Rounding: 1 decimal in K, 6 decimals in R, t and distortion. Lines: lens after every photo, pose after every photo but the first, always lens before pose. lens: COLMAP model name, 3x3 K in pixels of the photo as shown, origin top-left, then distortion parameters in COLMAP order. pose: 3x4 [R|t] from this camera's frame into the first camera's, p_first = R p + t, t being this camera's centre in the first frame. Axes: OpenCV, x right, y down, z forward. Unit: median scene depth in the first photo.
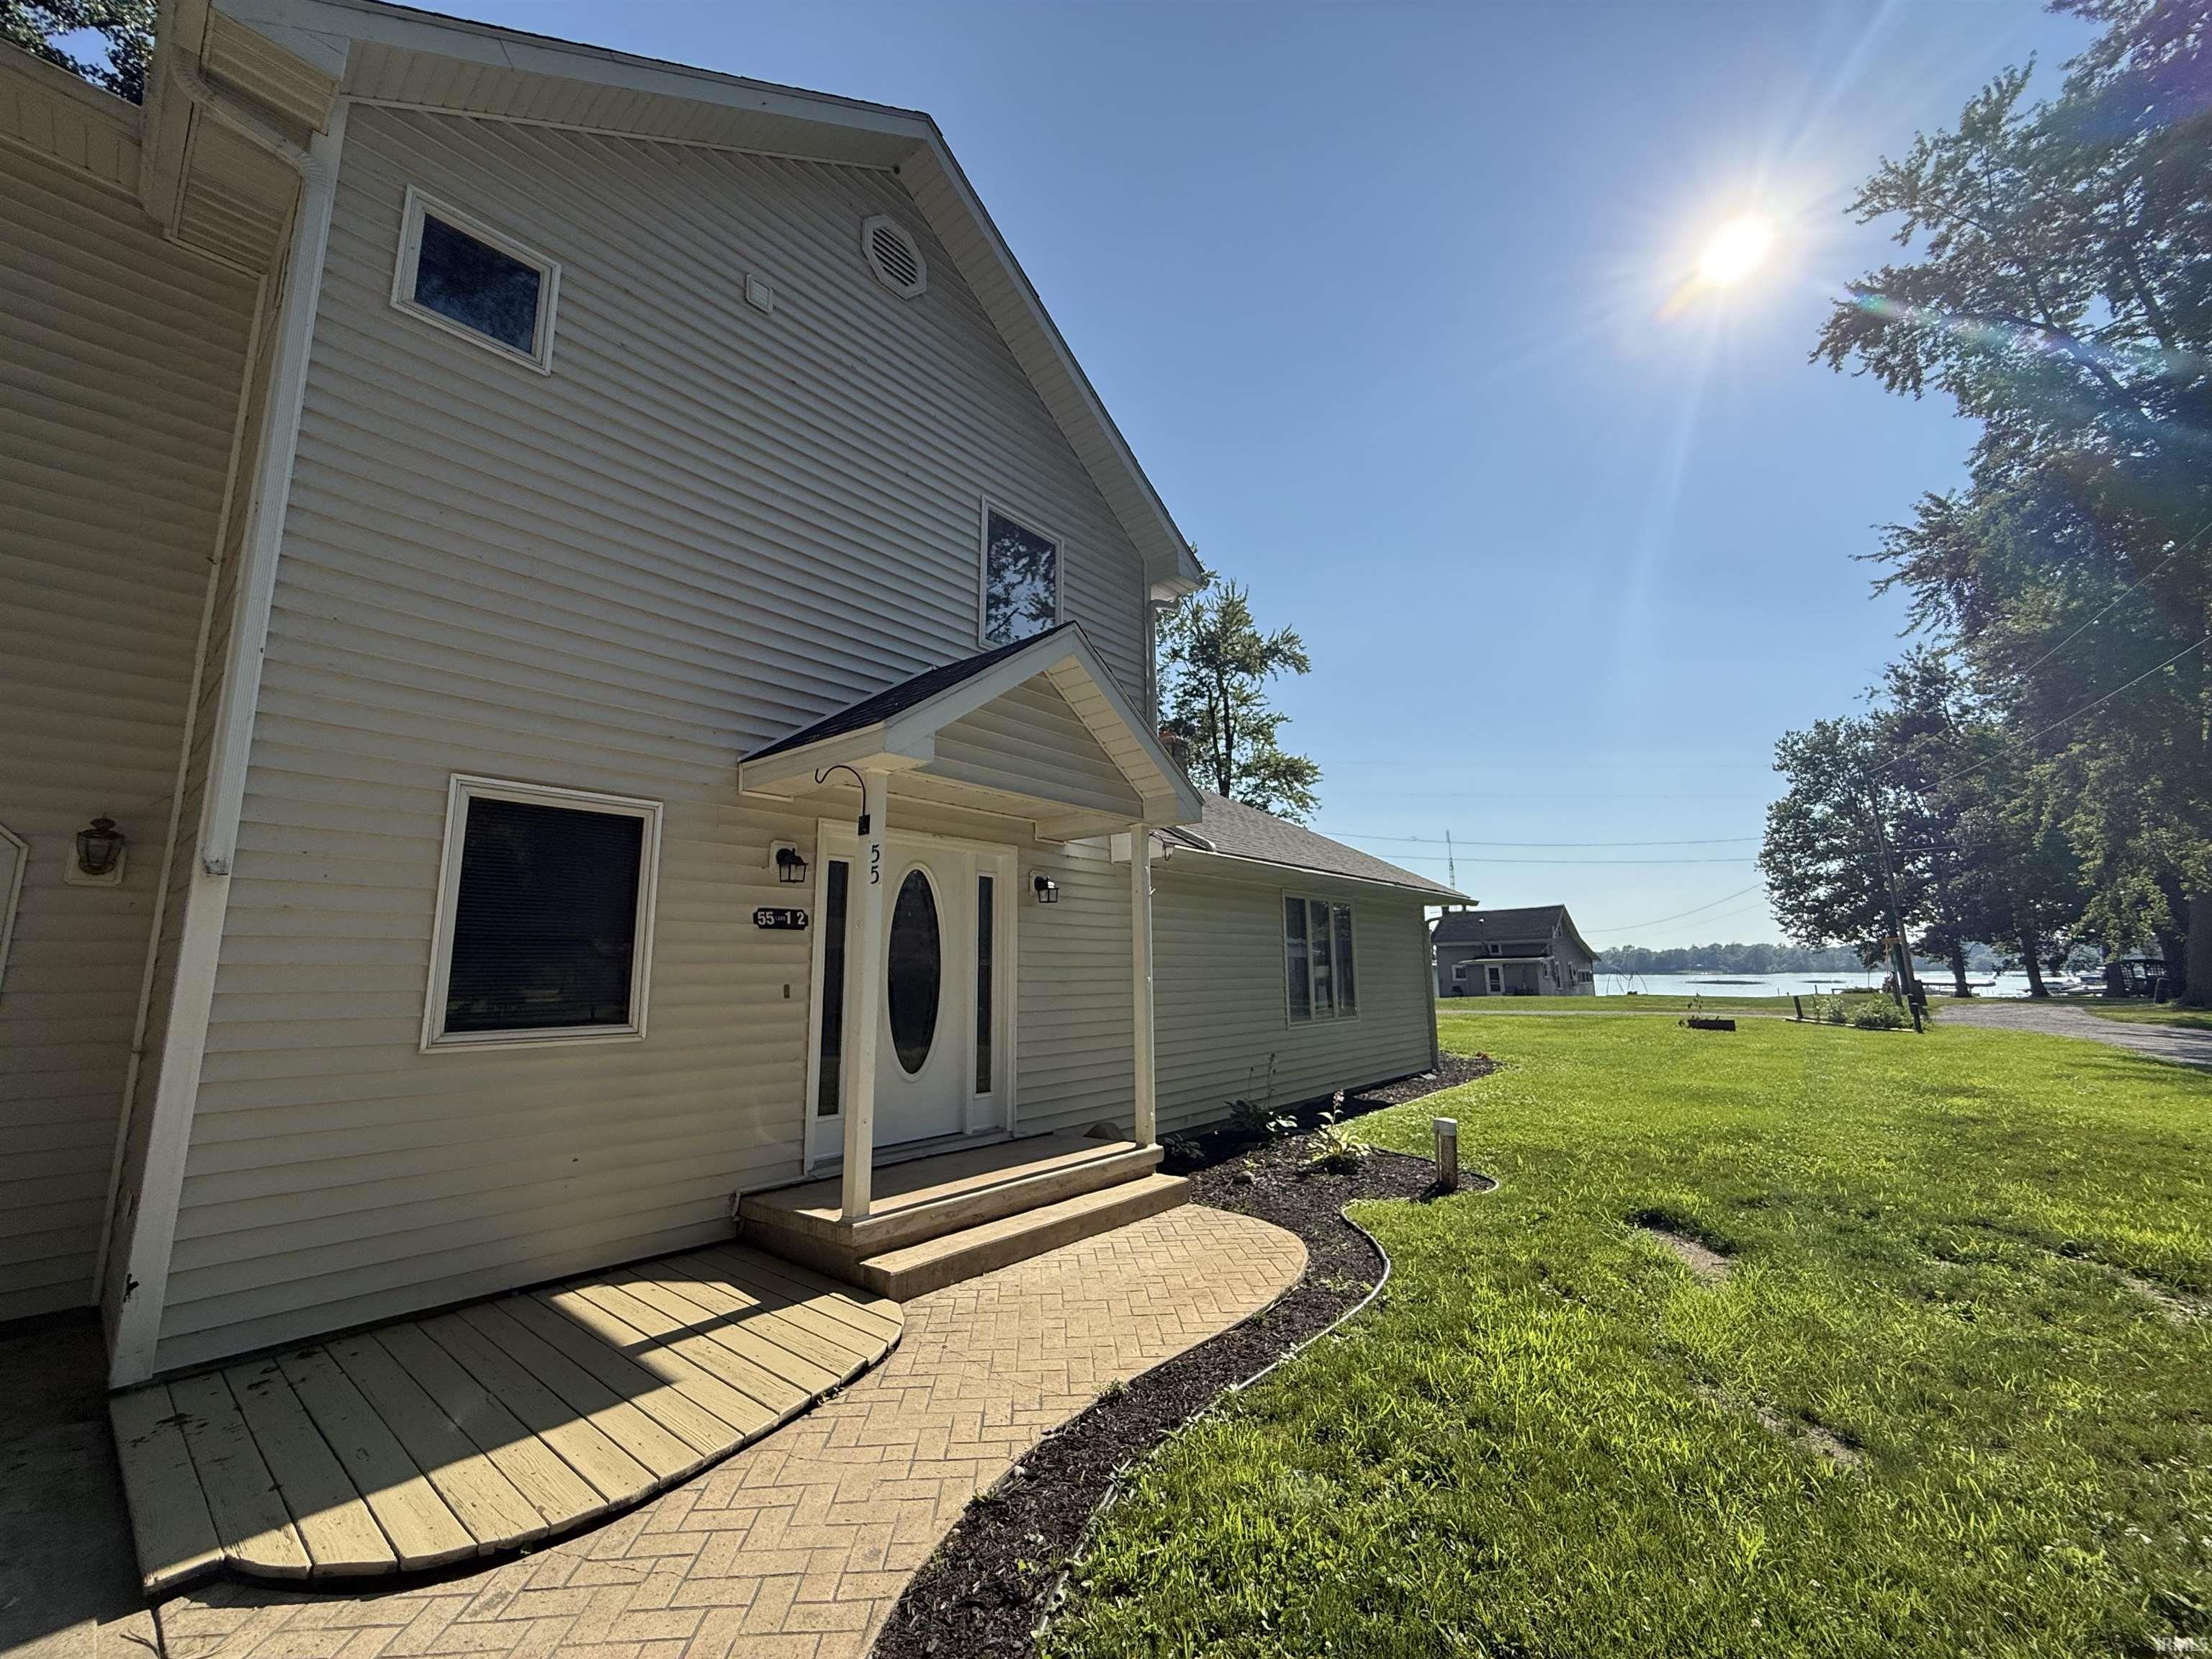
lens RADIAL K [[885.4, 0, 1108.0], [0, 885.4, 831.8], [0, 0, 1]] dist [-0.000112, 0.000365]
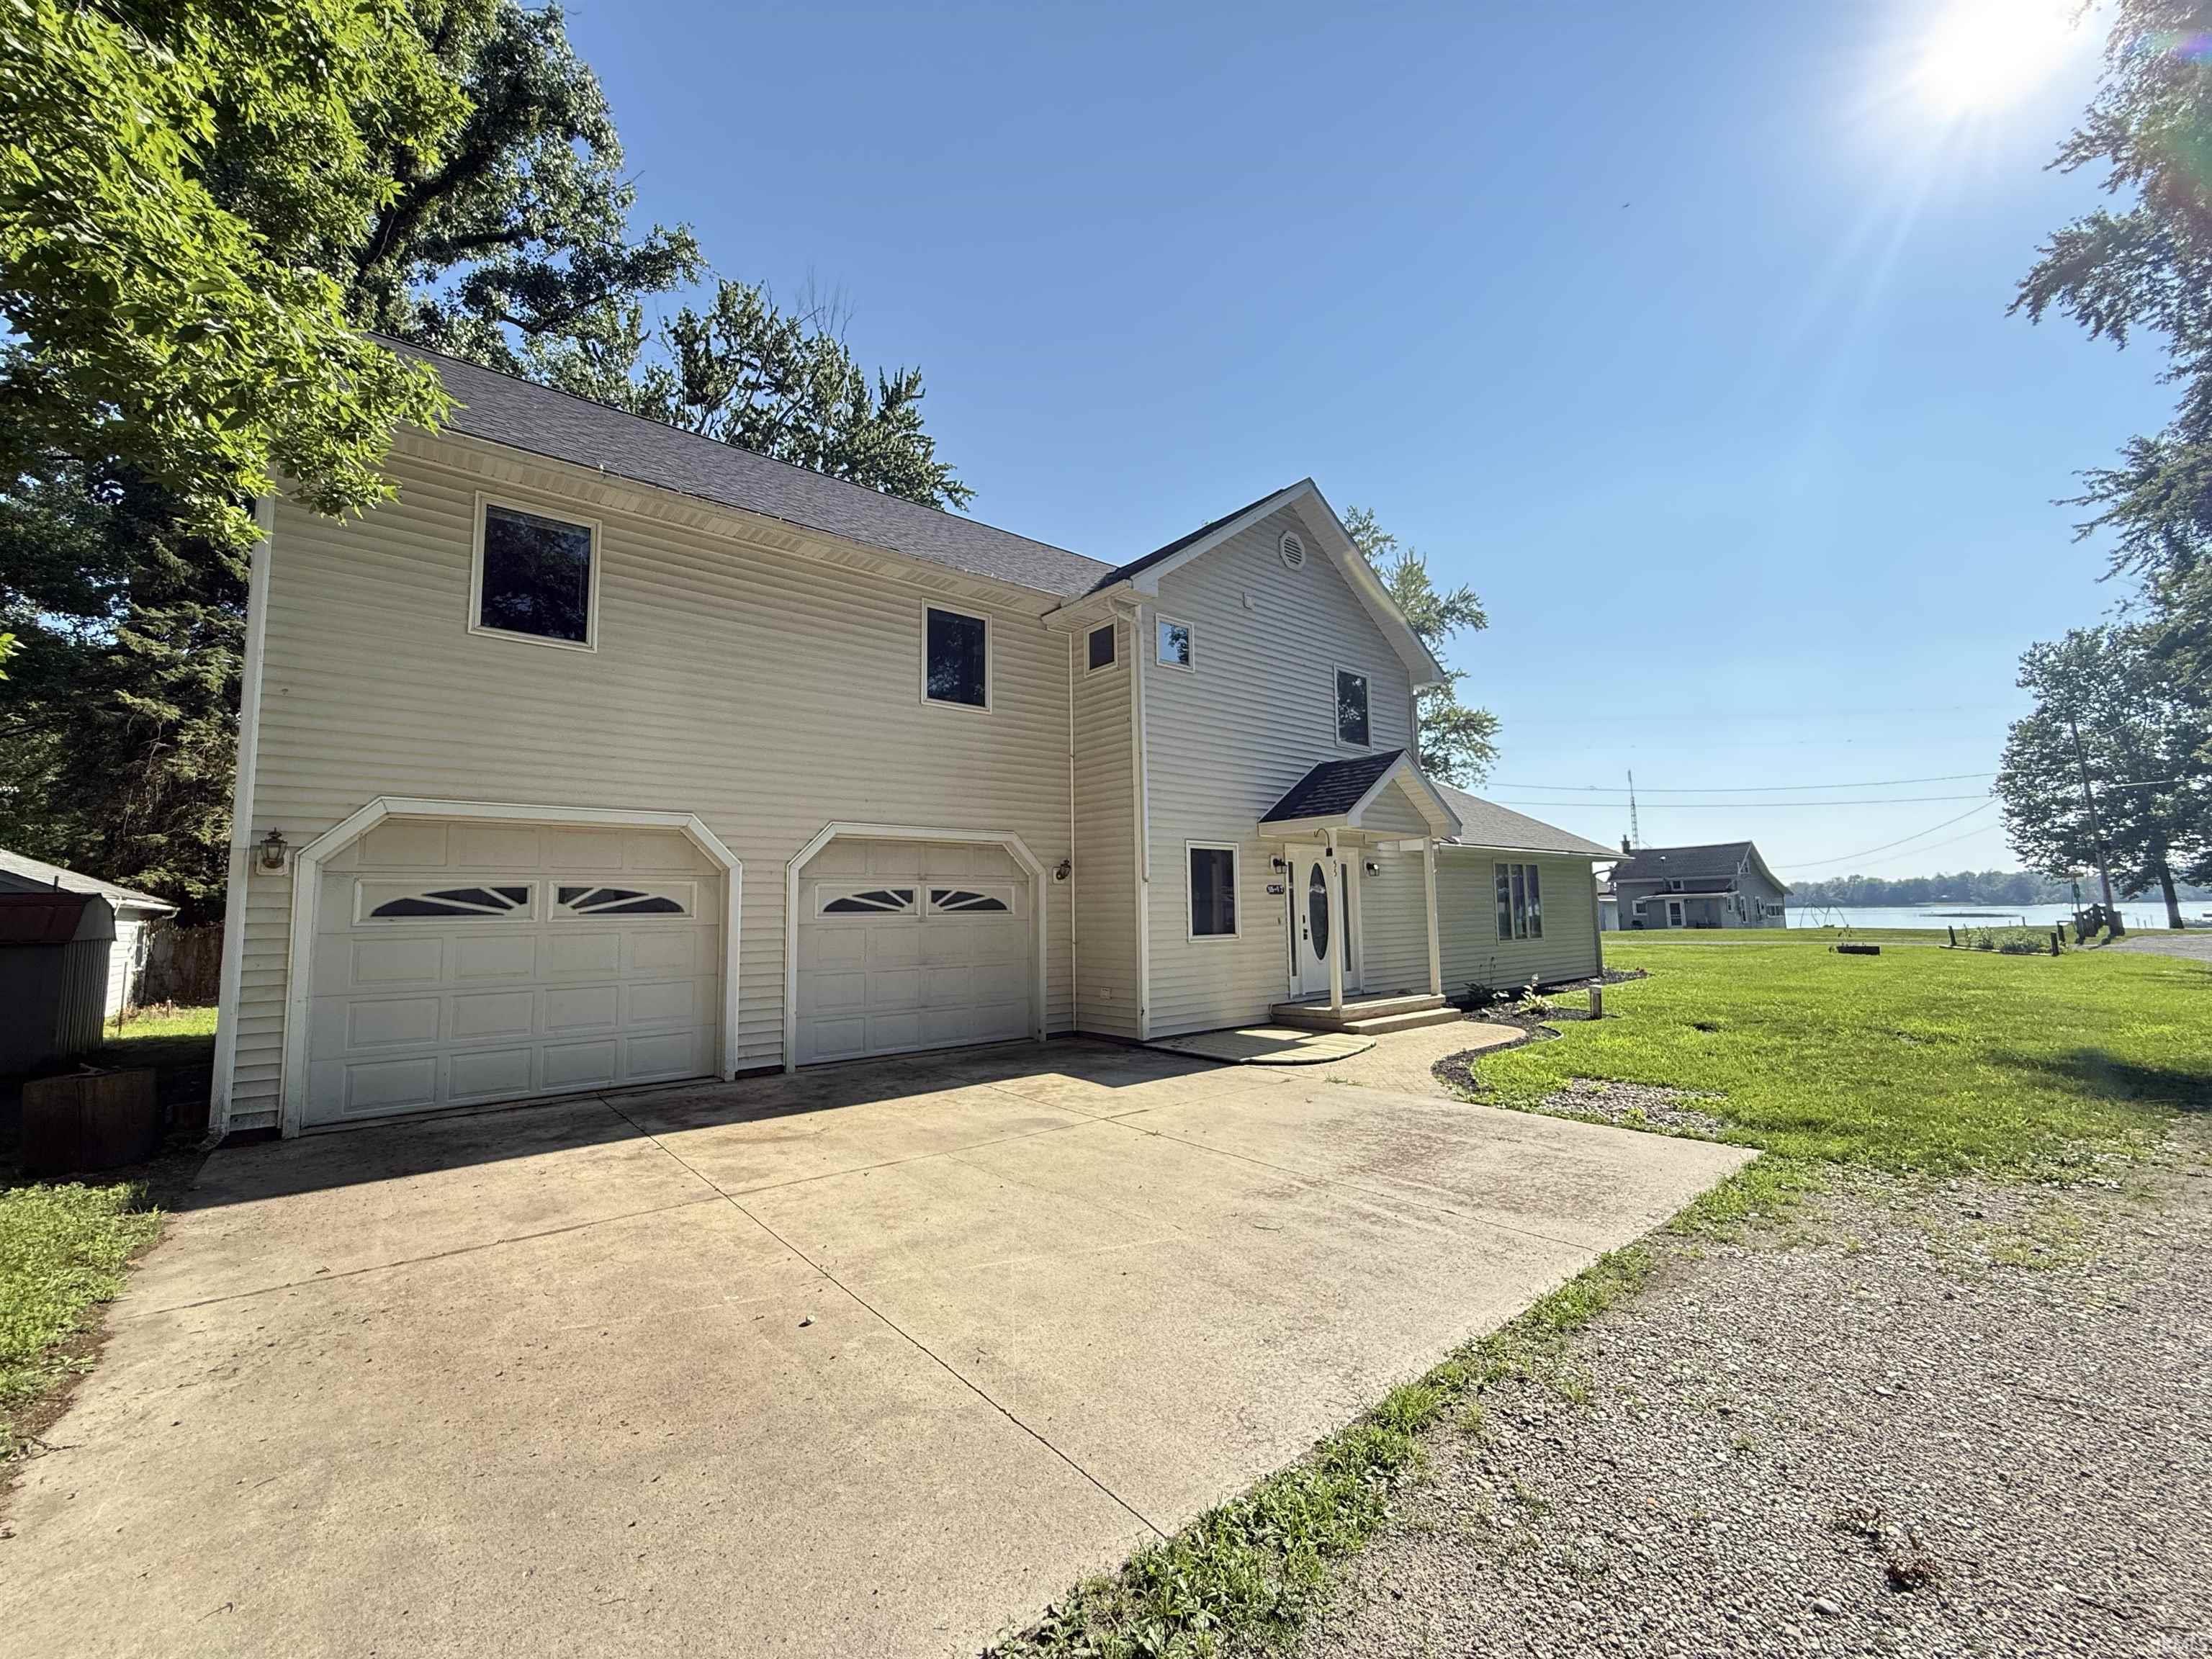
lens RADIAL K [[885.4, 0, 1105.5], [0, 885.4, 829.6], [0, 0, 1]] dist [-0.000112, 0.000365]
pose [[0.984274, -0.023922, -0.175024, -0.046130], [0.035529, 0.997350, 0.063484, -0.024841], [0.173041, -0.068705, 0.982515, -0.150110]]
